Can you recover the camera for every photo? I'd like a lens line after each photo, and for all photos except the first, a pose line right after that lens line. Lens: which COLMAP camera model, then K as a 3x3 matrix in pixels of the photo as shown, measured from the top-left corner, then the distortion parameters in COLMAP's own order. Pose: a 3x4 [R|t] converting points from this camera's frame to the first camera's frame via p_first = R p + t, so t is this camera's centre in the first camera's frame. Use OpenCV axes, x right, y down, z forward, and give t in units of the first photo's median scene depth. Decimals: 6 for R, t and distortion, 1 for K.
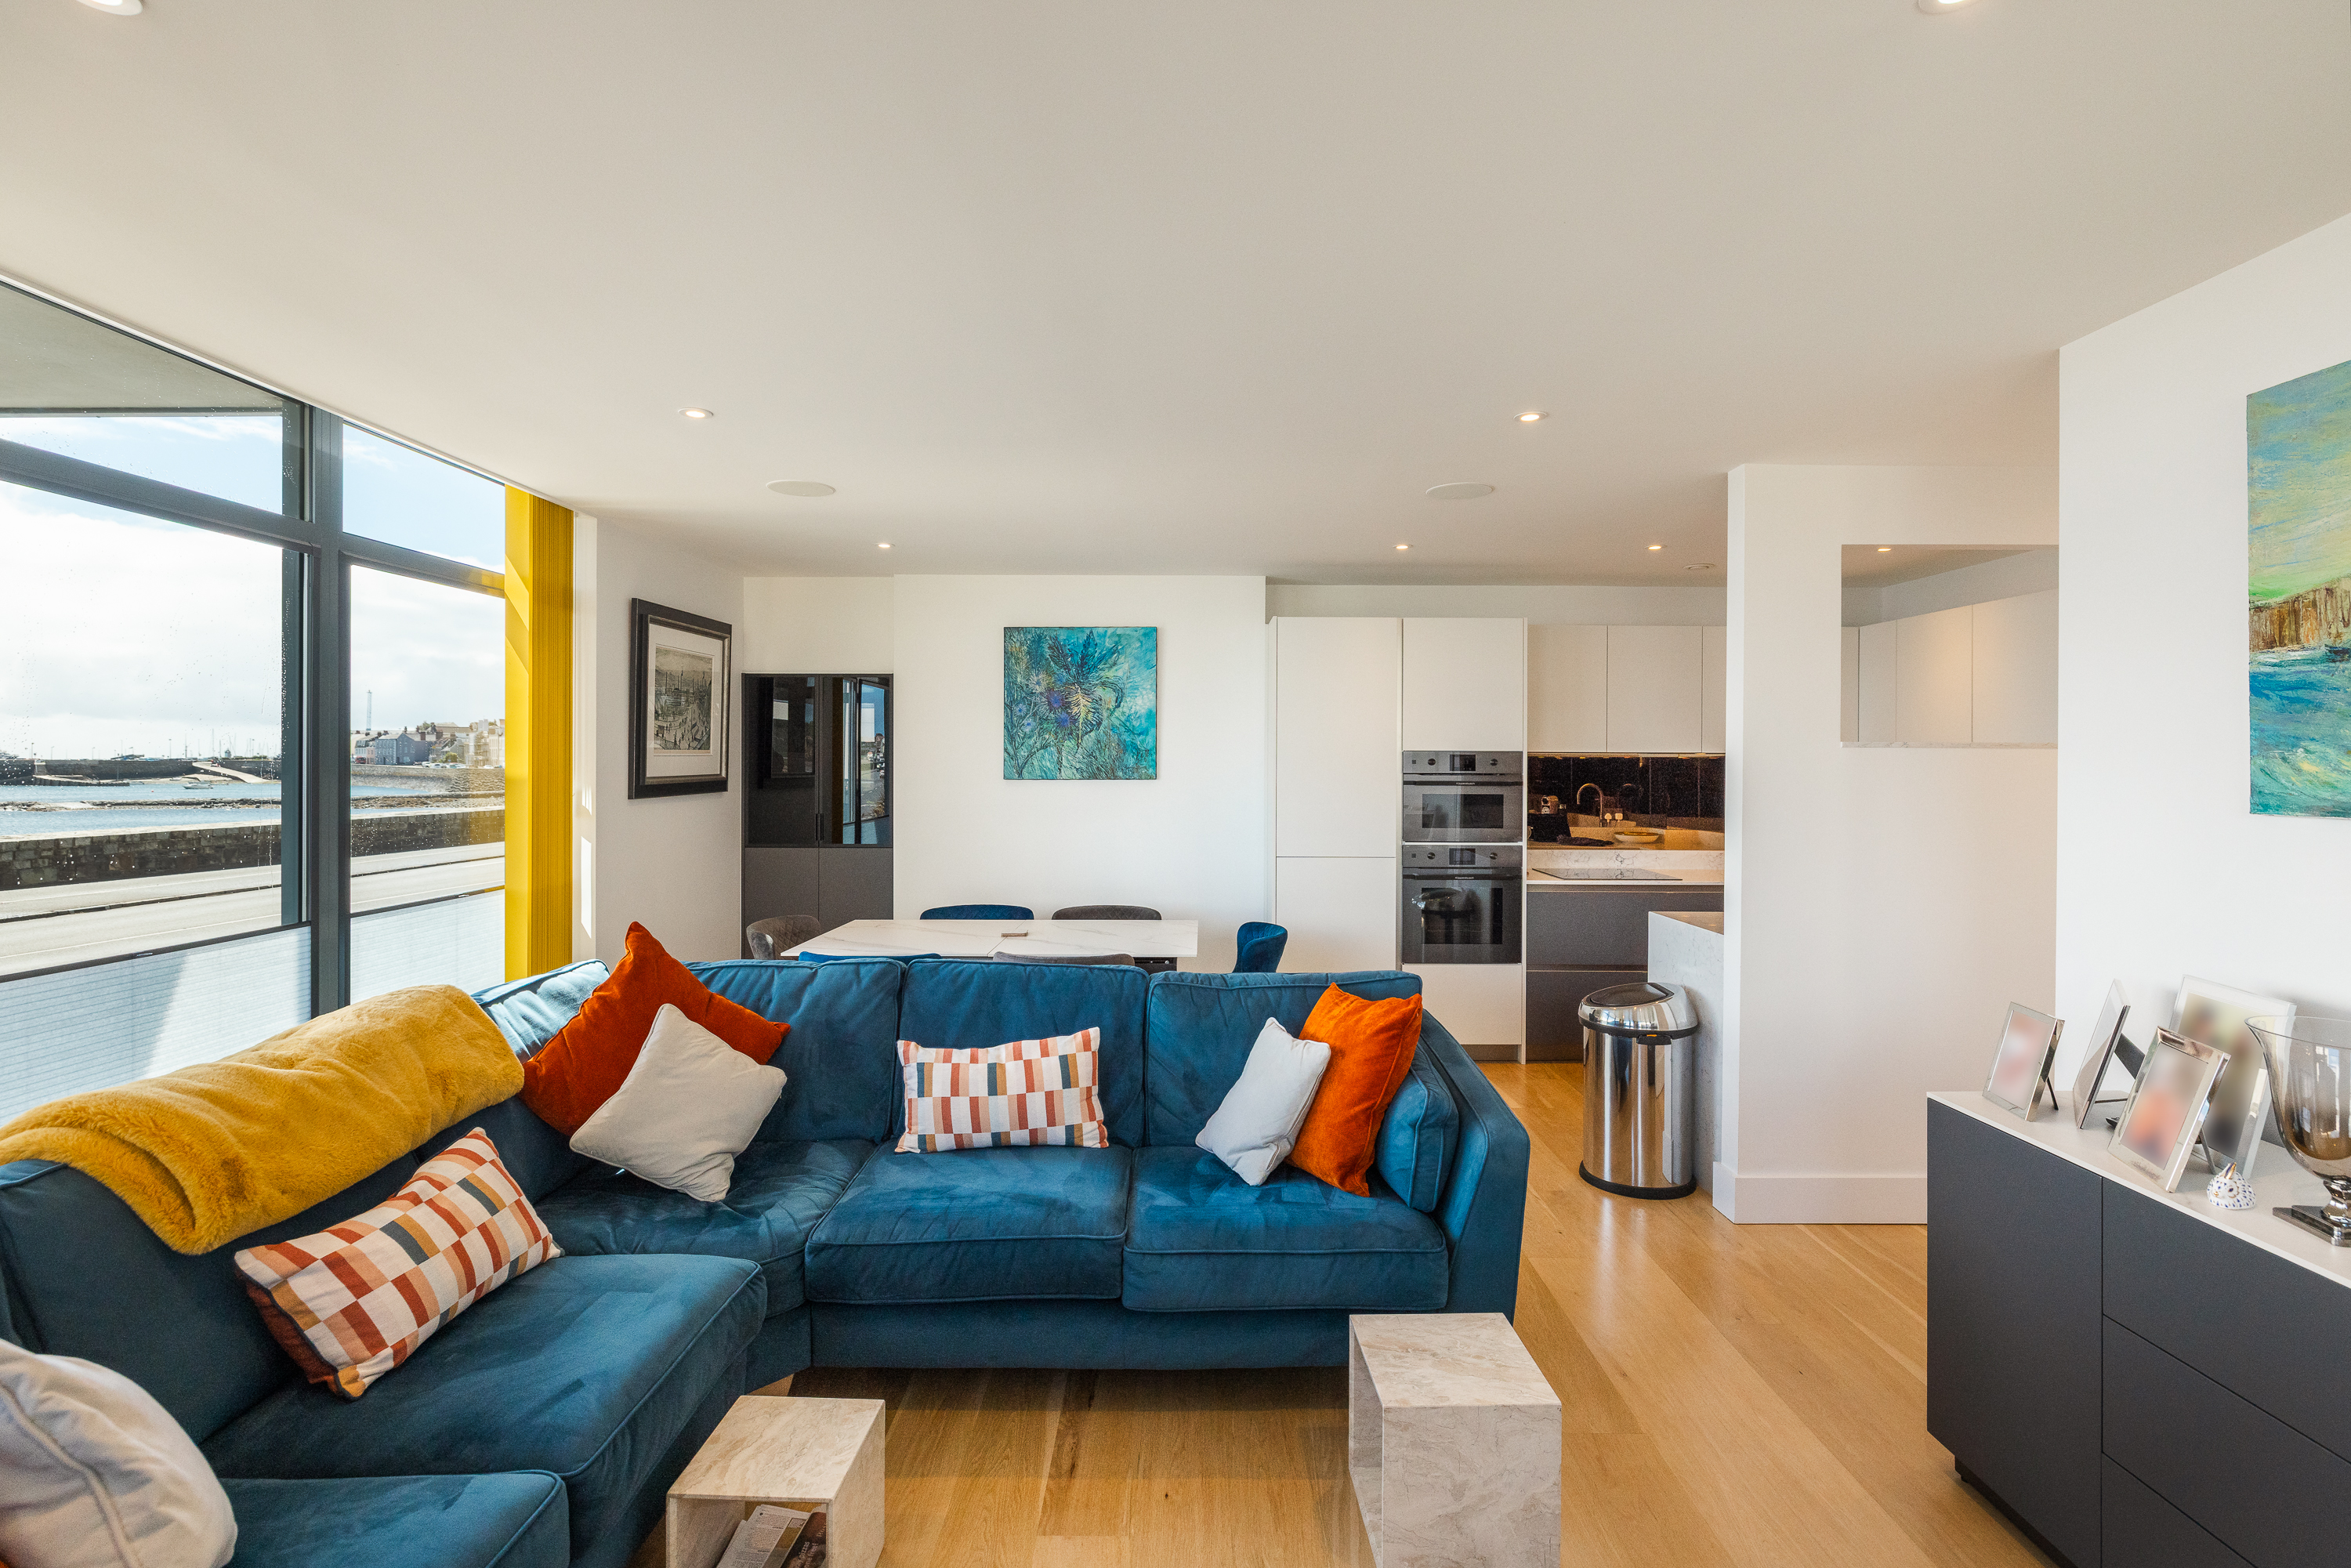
lens RADIAL K [[1091.7, 0, 1178.6], [0, 1091.7, 768.3], [0, 0, 1]] dist [-0.001980, -0.000144]
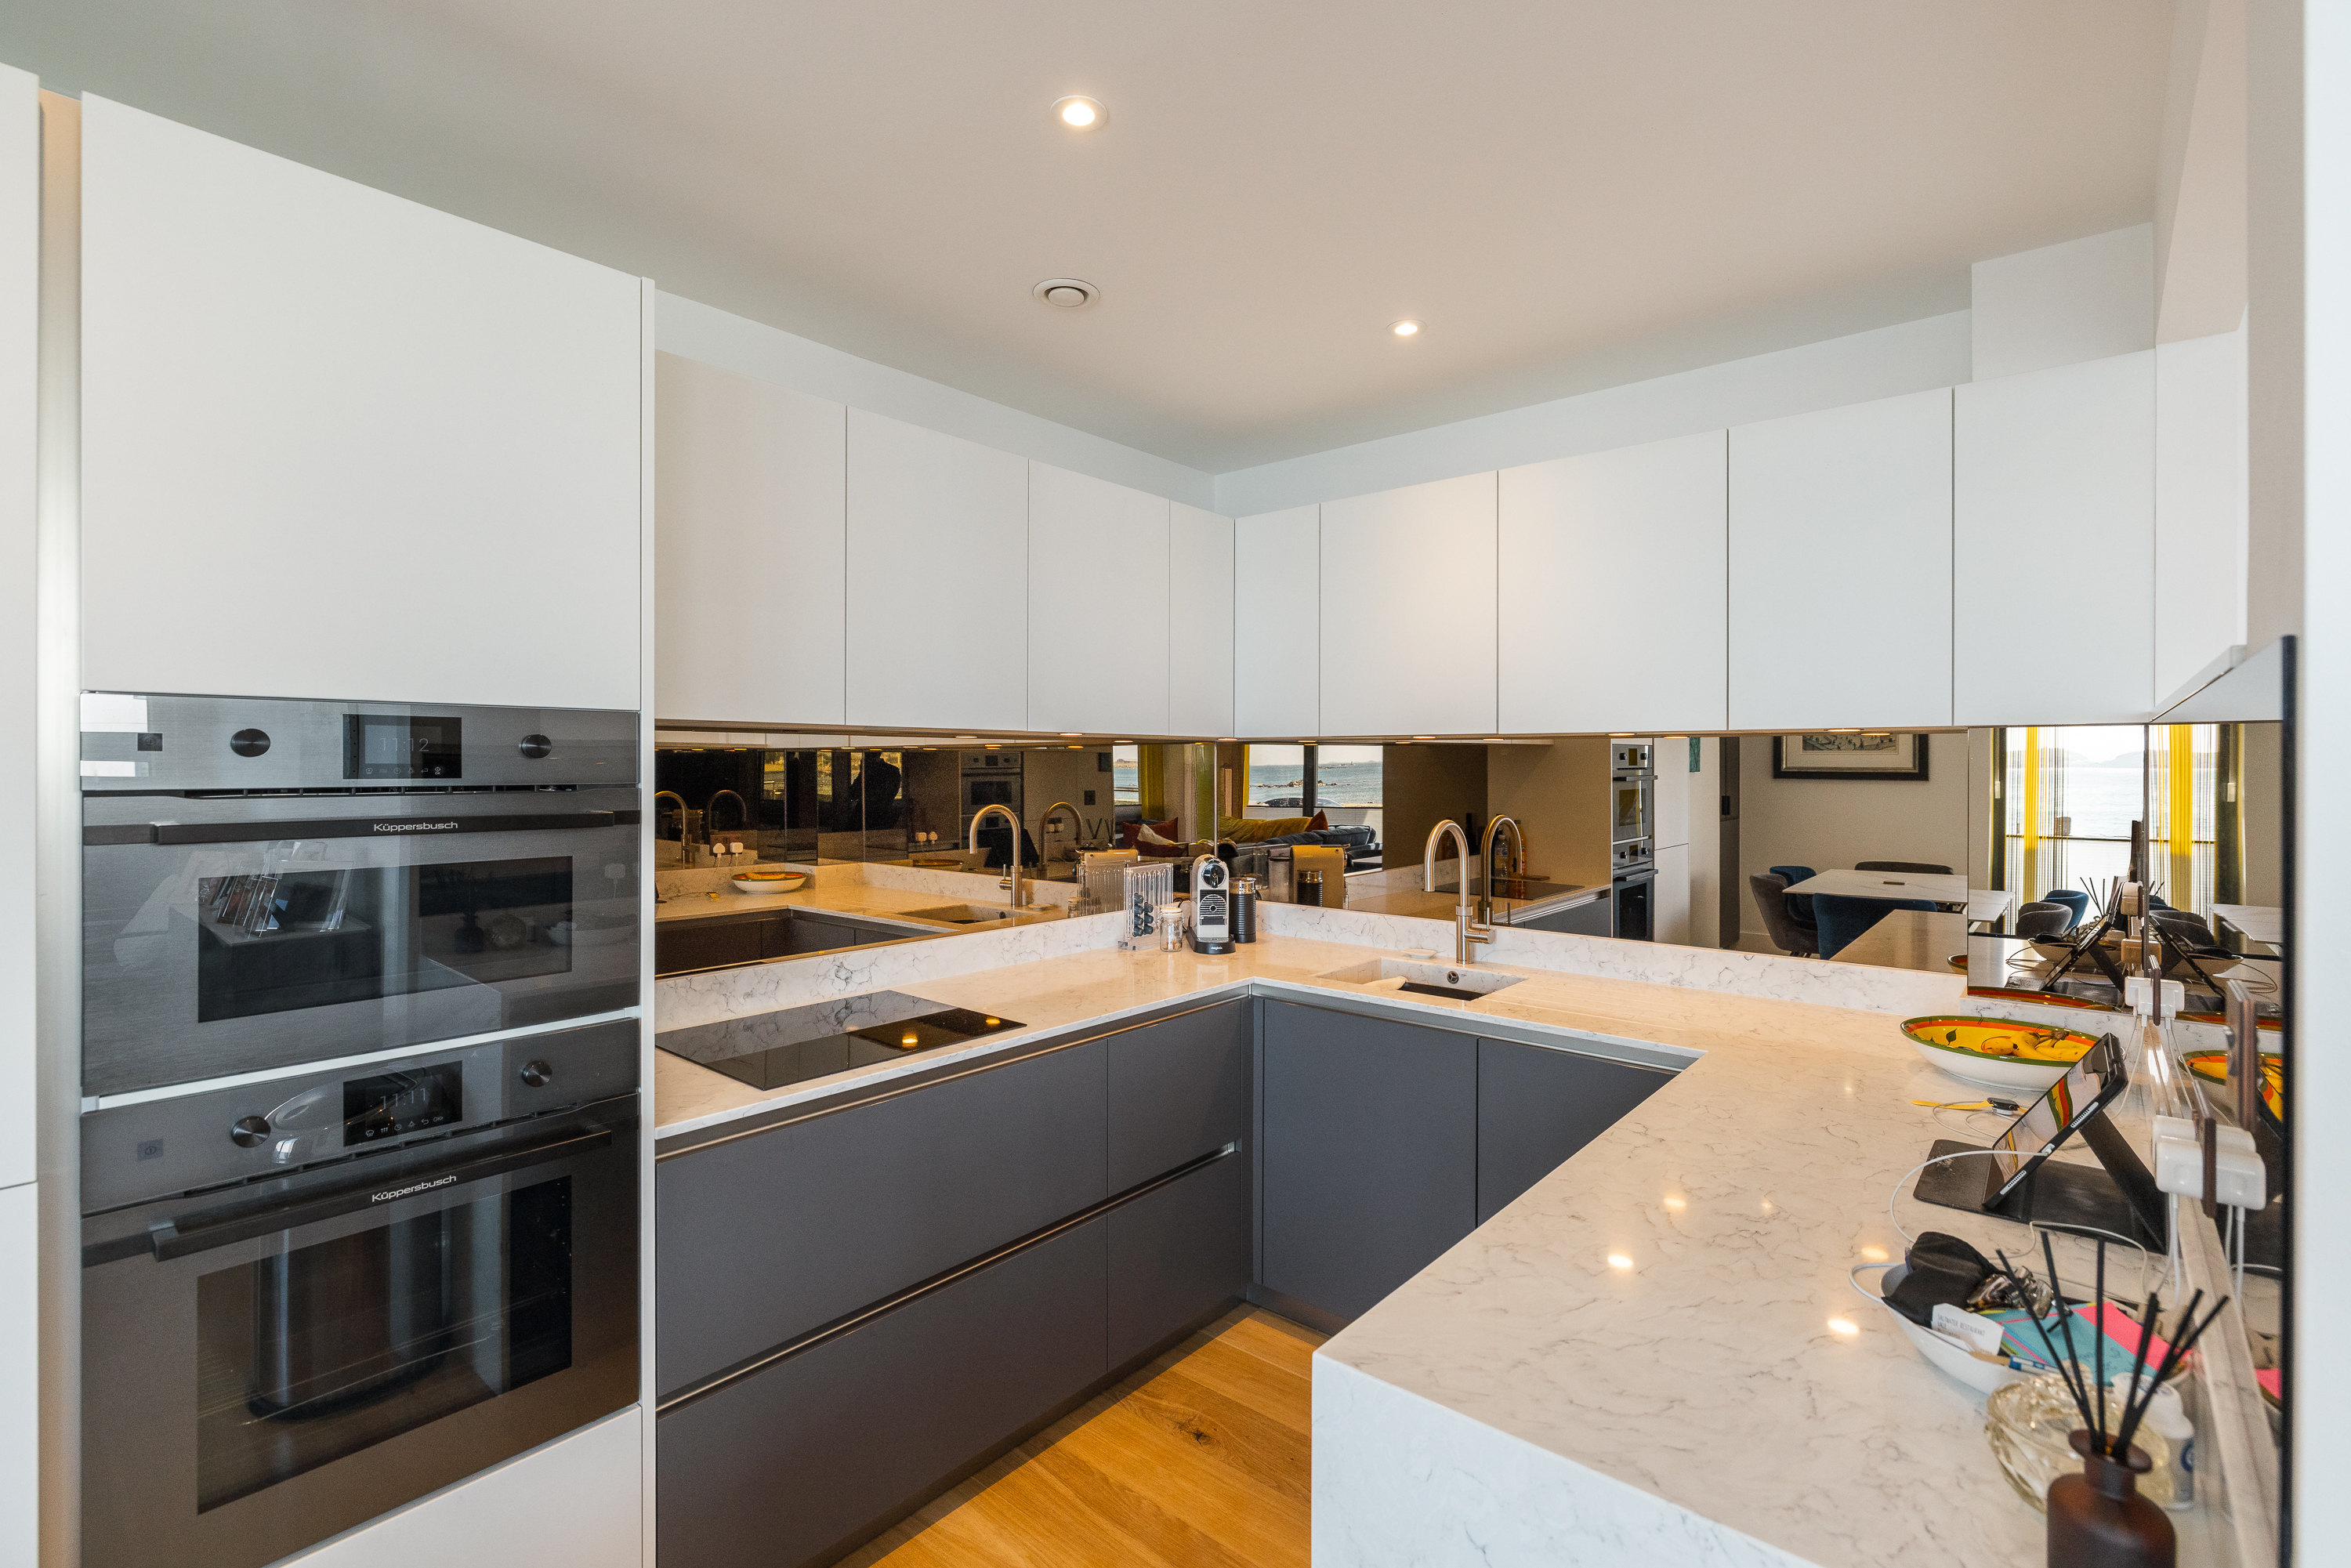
lens RADIAL K [[1062.7, 0, 1179.6], [0, 1062.7, 769.7], [0, 0, 1]] dist [-0.000565, 0.000134]
pose [[0.640229, -0.006877, 0.768153, 0.214822], [0.006305, 0.999973, 0.003697, 0.000619], [-0.768158, 0.002476, 0.640256, 0.811184]]
